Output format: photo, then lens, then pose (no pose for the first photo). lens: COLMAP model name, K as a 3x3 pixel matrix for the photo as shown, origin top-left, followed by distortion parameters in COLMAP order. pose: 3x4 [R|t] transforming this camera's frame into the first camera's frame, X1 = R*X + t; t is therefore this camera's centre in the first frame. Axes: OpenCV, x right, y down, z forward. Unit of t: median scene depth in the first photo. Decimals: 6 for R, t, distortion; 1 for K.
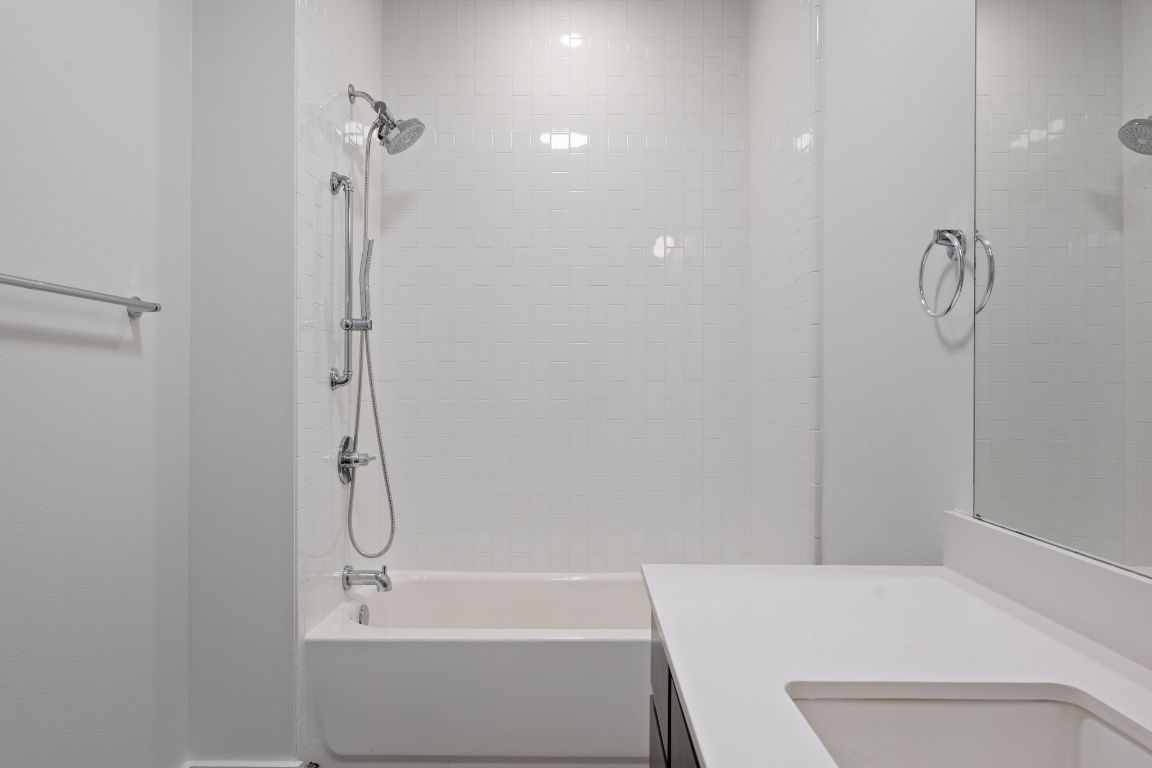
lens RADIAL K [[690.8, 0, 577.7], [0, 690.8, 387.0], [0, 0, 1]] dist [0.004208, -0.002434]
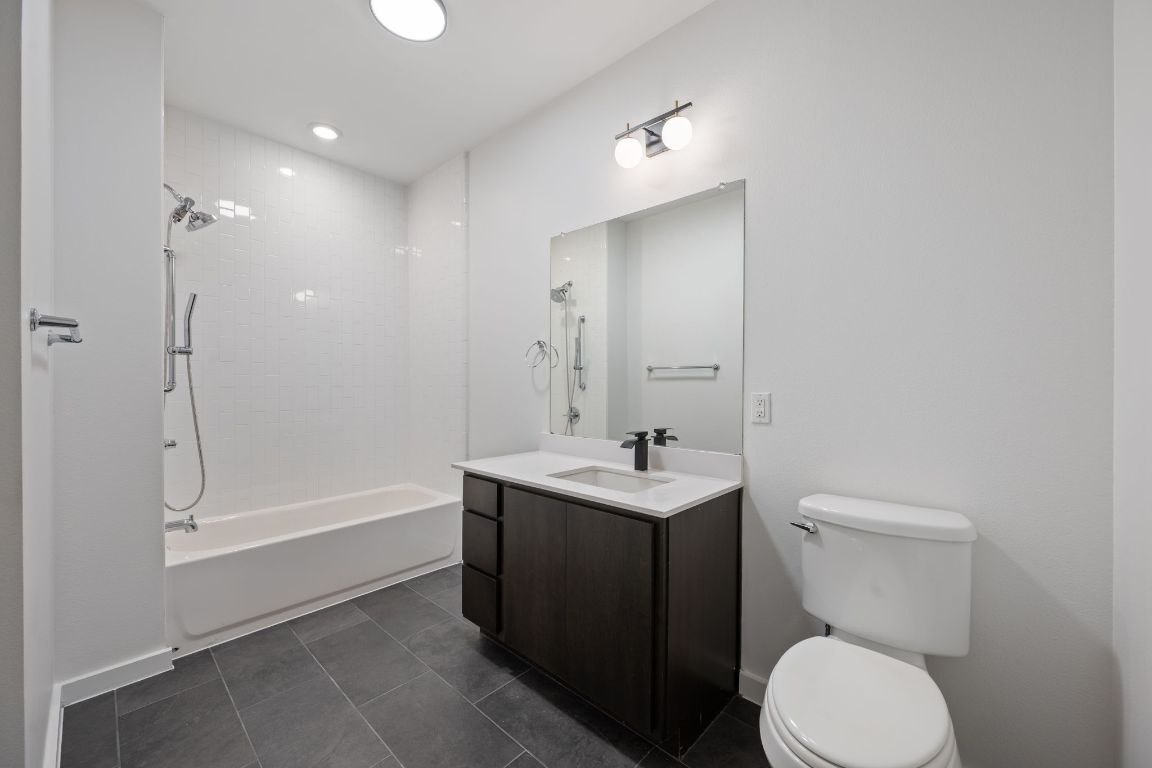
lens RADIAL K [[447.2, 0, 576.2], [0, 447.2, 384.2], [0, 0, 1]] dist [-0.000485, 0.000050]
pose [[0.680473, -0.003530, 0.732764, -0.423176], [0.001723, 0.999993, 0.003217, -0.020544], [-0.732771, -0.000926, 0.680475, -0.244232]]
